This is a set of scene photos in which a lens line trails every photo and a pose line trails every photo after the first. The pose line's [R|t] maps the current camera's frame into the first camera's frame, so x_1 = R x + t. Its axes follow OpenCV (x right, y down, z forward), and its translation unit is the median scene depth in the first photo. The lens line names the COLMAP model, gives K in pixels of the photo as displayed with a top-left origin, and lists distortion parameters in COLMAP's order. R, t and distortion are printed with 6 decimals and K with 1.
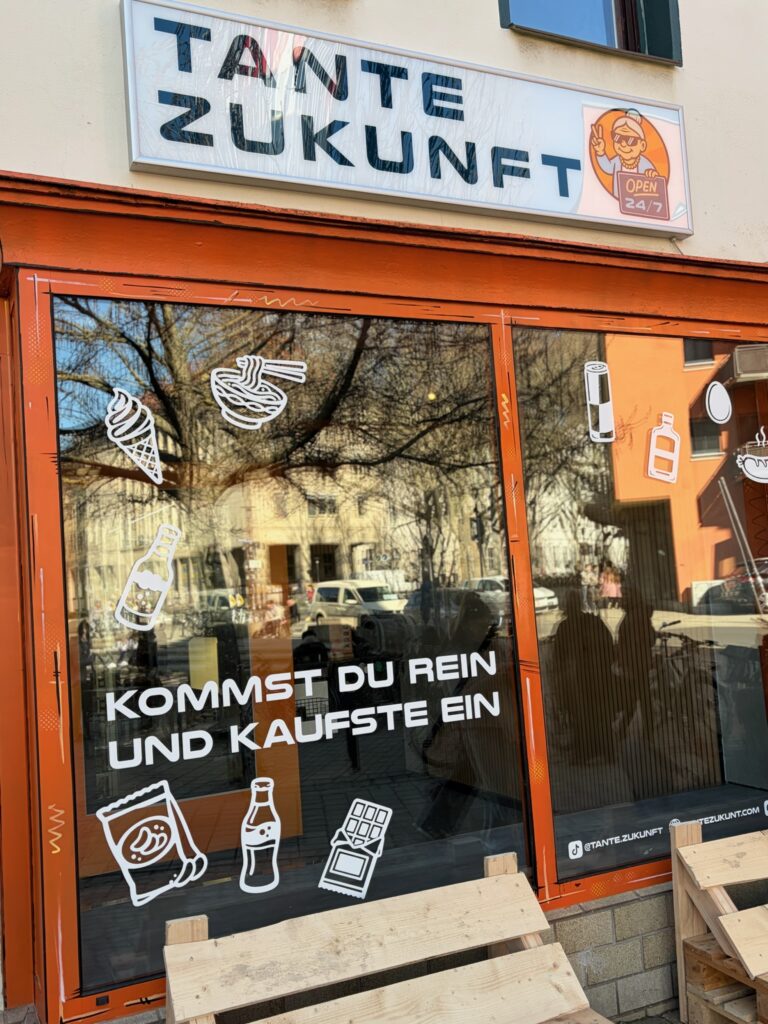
lens RADIAL K [[970.6, 0, 383.2], [0, 970.6, 514.2], [0, 0, 1]] dist [0.019488, 0.000000]
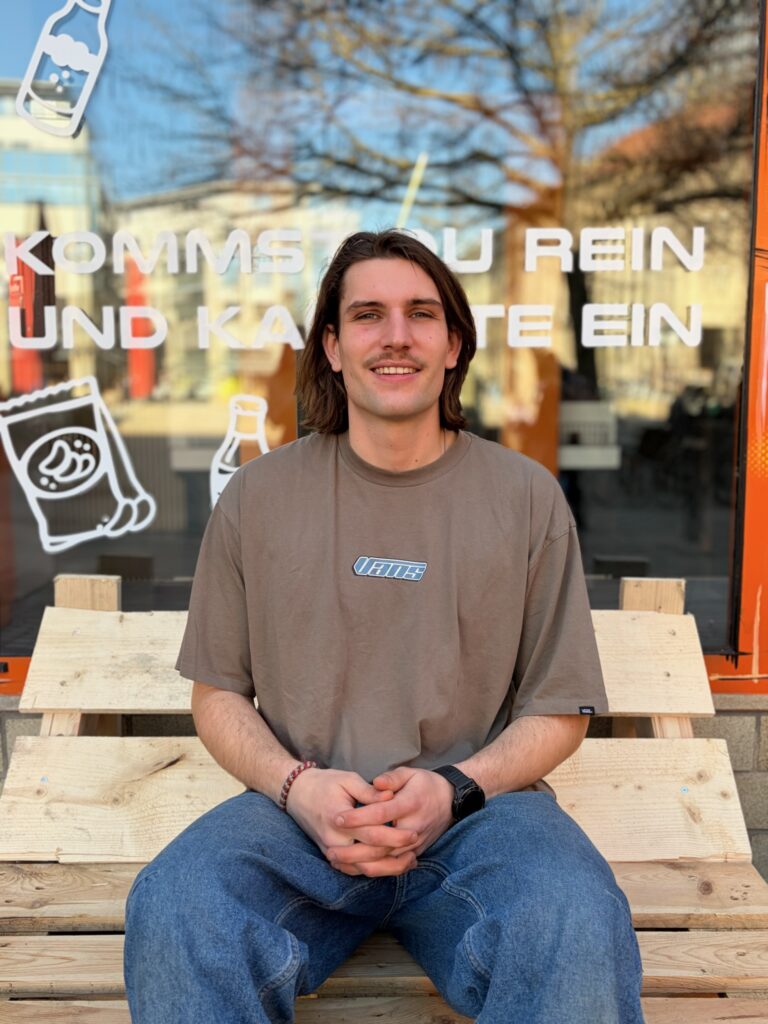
lens RADIAL K [[970.6, 0, 385.7], [0, 970.6, 511.1], [0, 0, 1]] dist [0.019488, 0.000000]
pose [[0.901824, 0.113429, -0.416949, 0.235127], [-0.026801, 0.977756, 0.208026, 0.221255], [0.431271, -0.176428, 0.884804, 0.493284]]
